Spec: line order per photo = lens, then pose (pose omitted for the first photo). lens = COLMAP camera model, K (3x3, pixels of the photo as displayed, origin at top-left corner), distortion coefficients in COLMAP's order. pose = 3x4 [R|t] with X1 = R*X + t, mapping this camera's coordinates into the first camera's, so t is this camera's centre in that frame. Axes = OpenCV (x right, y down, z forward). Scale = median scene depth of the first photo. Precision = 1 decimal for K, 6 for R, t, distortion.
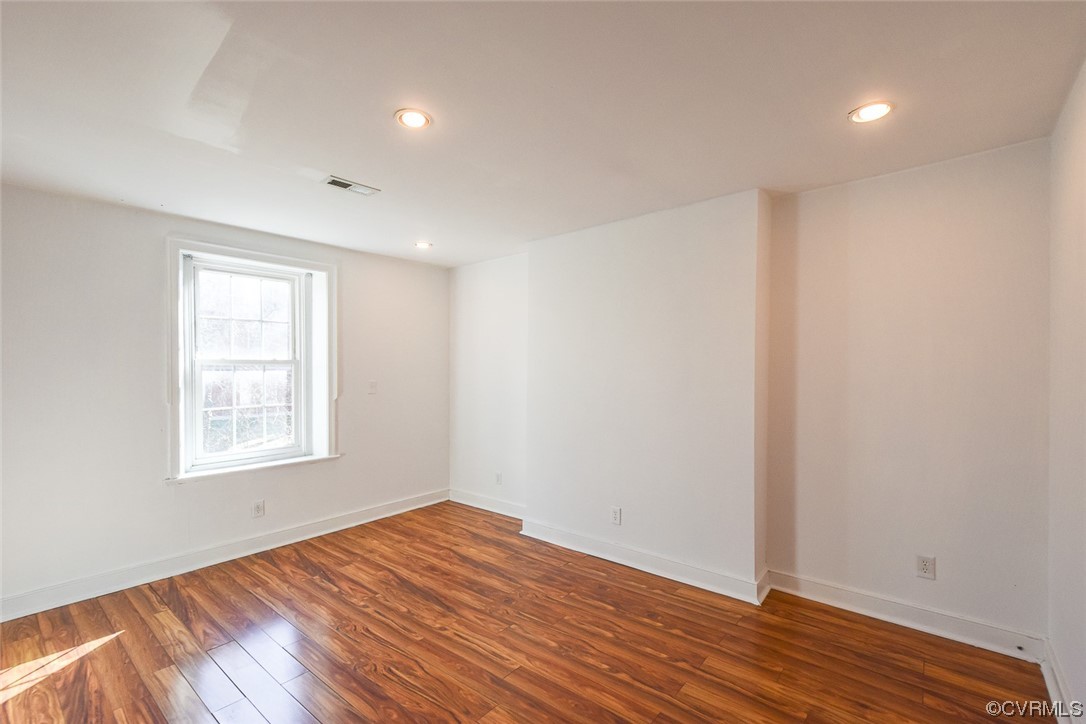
lens RADIAL K [[475.0, 0, 541.3], [0, 475.0, 372.3], [0, 0, 1]] dist [0.016316, -0.005727]
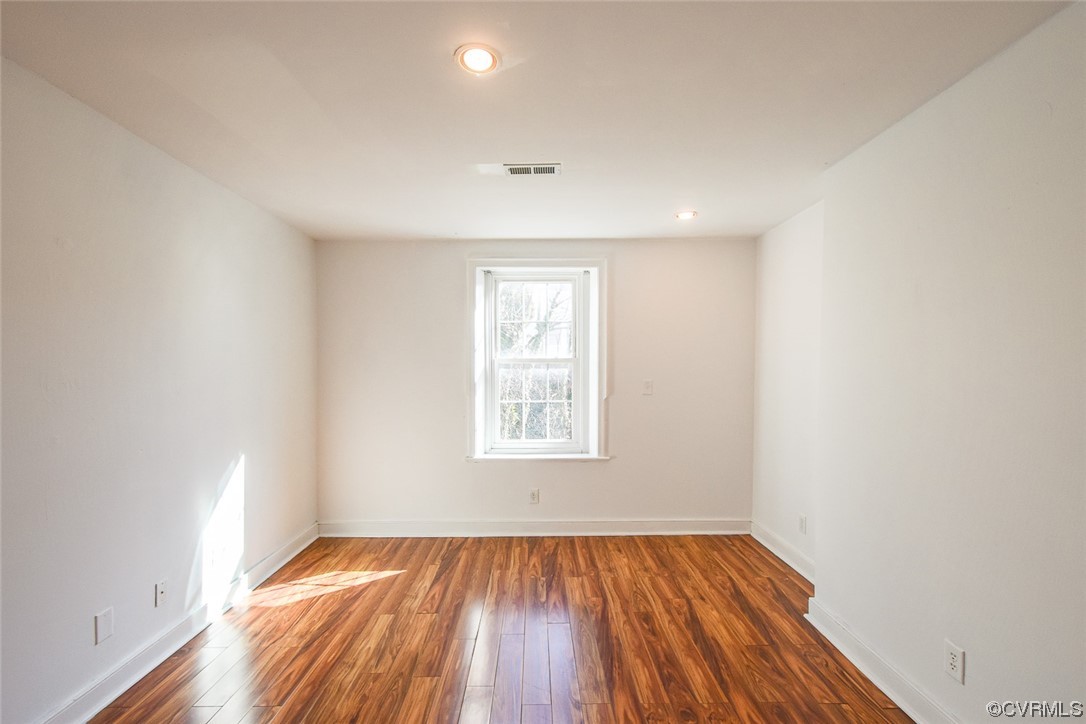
lens RADIAL K [[475.0, 0, 541.3], [0, 475.0, 372.3], [0, 0, 1]] dist [0.016316, -0.005727]
pose [[0.652442, 0.013864, -0.757711, 0.238695], [-0.005120, 0.999890, 0.013887, -0.010270], [0.757821, -0.005181, 0.652442, 0.319098]]
